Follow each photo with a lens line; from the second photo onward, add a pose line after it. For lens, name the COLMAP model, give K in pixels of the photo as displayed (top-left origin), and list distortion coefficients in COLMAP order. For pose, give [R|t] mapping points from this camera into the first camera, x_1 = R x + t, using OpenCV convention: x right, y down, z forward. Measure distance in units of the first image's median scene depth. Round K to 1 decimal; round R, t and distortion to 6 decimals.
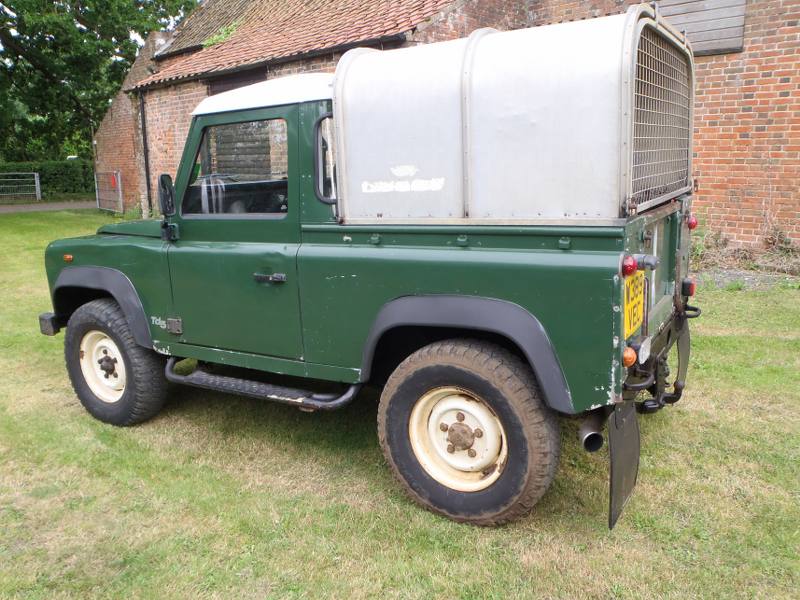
lens RADIAL K [[649.6, 0, 398.9], [0, 649.6, 326.1], [0, 0, 1]] dist [-0.047479, 0.004392]
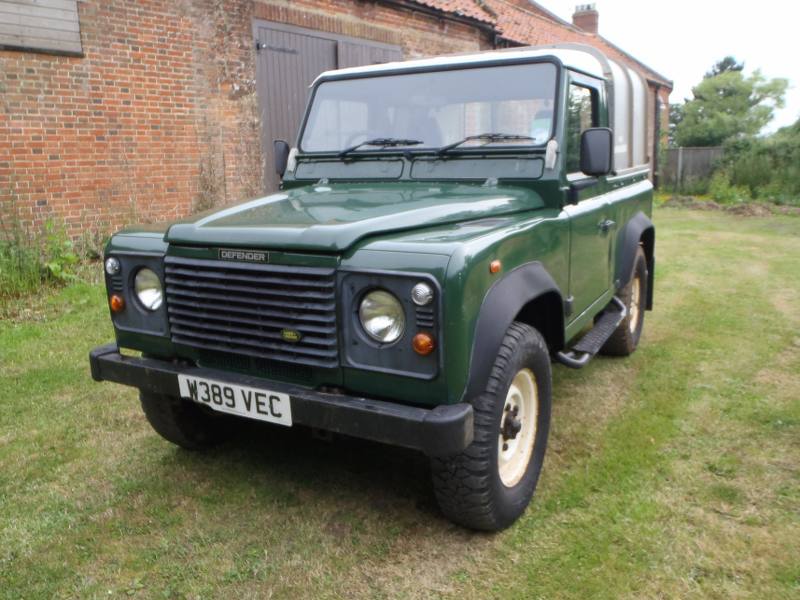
lens RADIAL K [[659.9, 0, 400.0], [0, 659.9, 300.0], [0, 0, 1]] dist [-0.059400, 0.048236]
pose [[-0.023039, -0.181771, 0.983071, -0.599368], [0.269691, 0.945747, 0.181190, -0.113903], [-0.962671, 0.269300, 0.027233, 0.596698]]
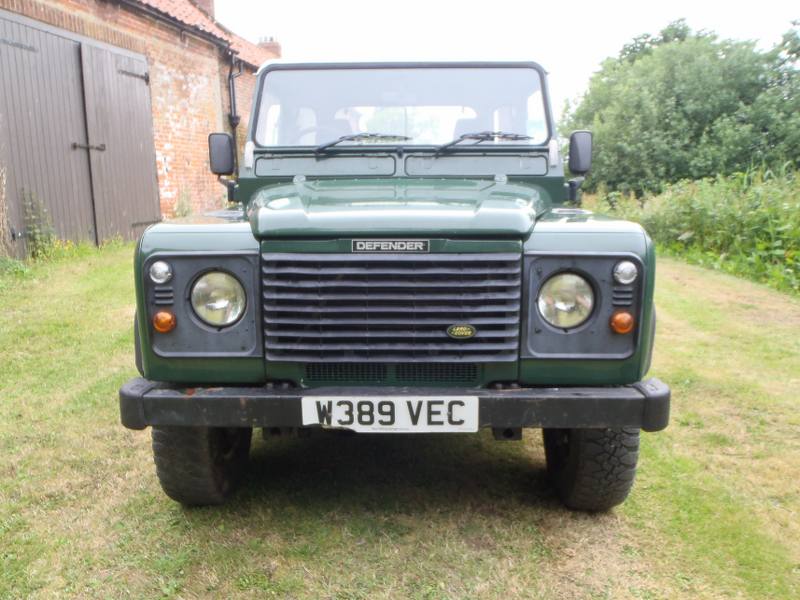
lens RADIAL K [[662.0, 0, 400.0], [0, 662.0, 300.0], [0, 0, 1]] dist [-0.067192, 0.041903]
pose [[-0.479760, -0.123415, 0.868677, -0.524159], [0.235917, 0.935452, 0.263196, -0.147825], [-0.845088, 0.331206, -0.419677, 0.794255]]
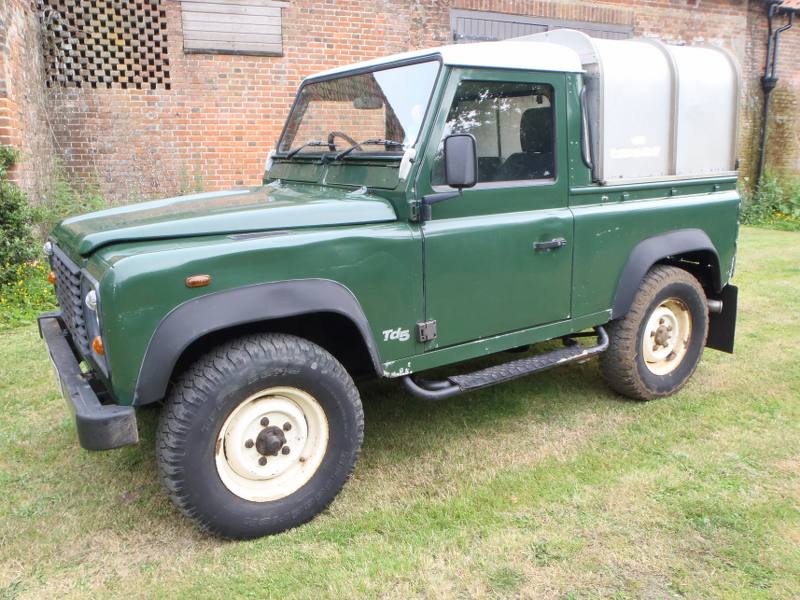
lens RADIAL K [[659.9, 0, 400.0], [0, 659.9, 300.0], [0, 0, 1]] dist [-0.059400, 0.048236]
pose [[0.438241, -0.180158, 0.880618, -0.527133], [0.217409, 0.971864, 0.090631, -0.057847], [-0.872169, 0.151736, 0.465078, 0.324133]]
